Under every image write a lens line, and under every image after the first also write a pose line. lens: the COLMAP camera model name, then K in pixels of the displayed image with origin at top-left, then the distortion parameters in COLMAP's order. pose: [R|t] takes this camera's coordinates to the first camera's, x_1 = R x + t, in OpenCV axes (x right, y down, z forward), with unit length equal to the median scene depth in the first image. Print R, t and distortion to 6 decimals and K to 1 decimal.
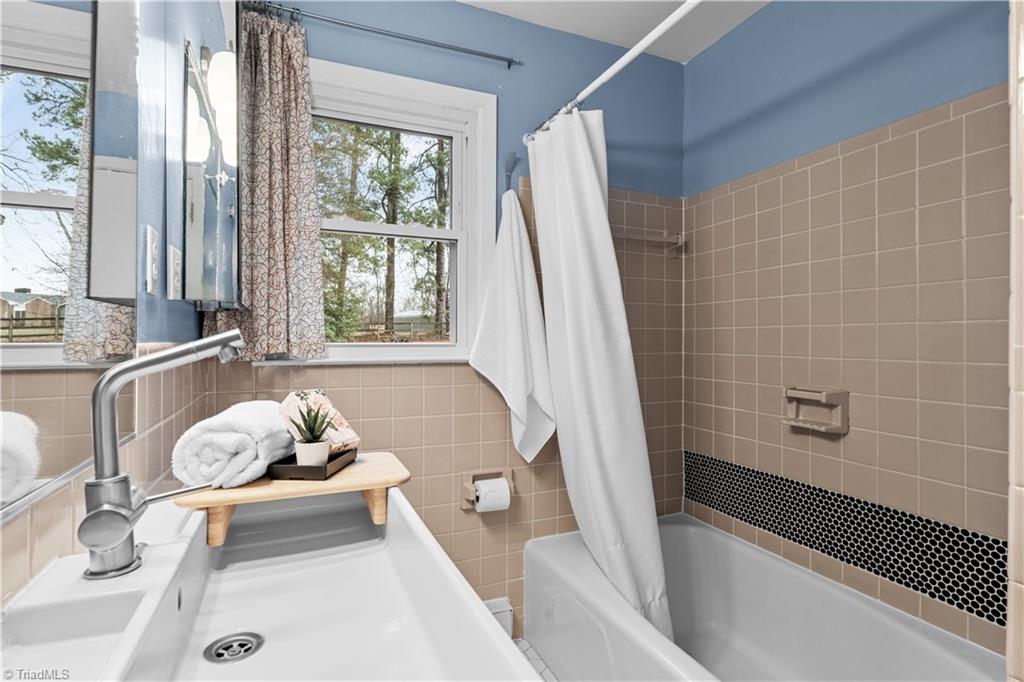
lens RADIAL K [[510.8, 0, 512.1], [0, 510.8, 337.8], [0, 0, 1]] dist [-0.006391, 0.000508]
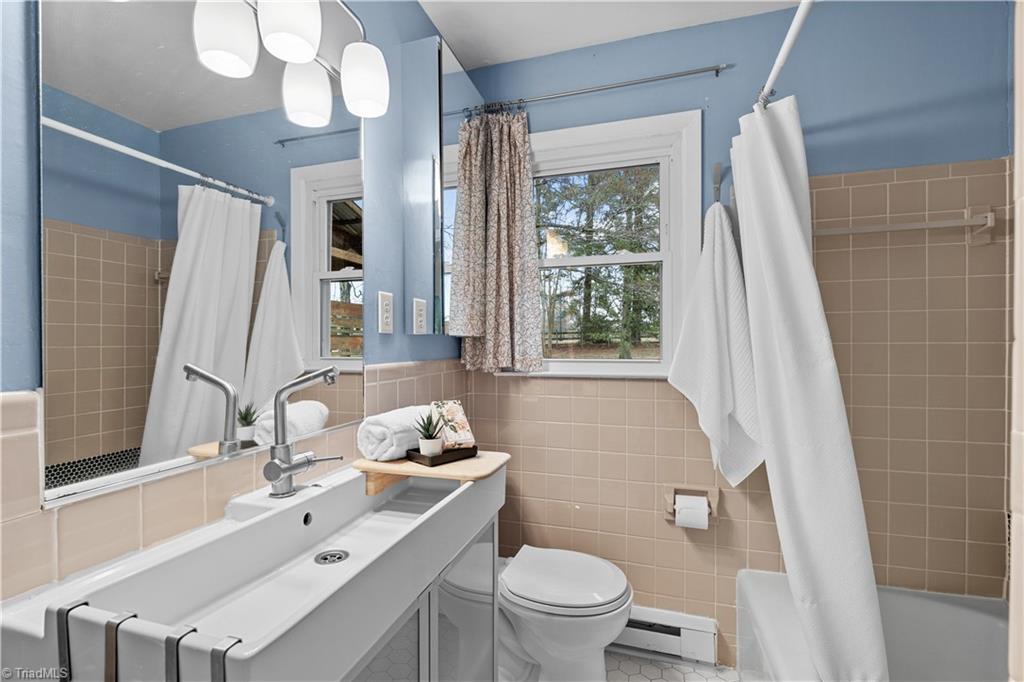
lens RADIAL K [[465.1, 0, 511.7], [0, 465.1, 345.4], [0, 0, 1]] dist [-0.007067, 0.000554]
pose [[0.756364, -0.001069, -0.654150, 0.326790], [0.007441, 0.999948, 0.006970, -0.032616], [0.654109, -0.010140, 0.756332, 0.090295]]
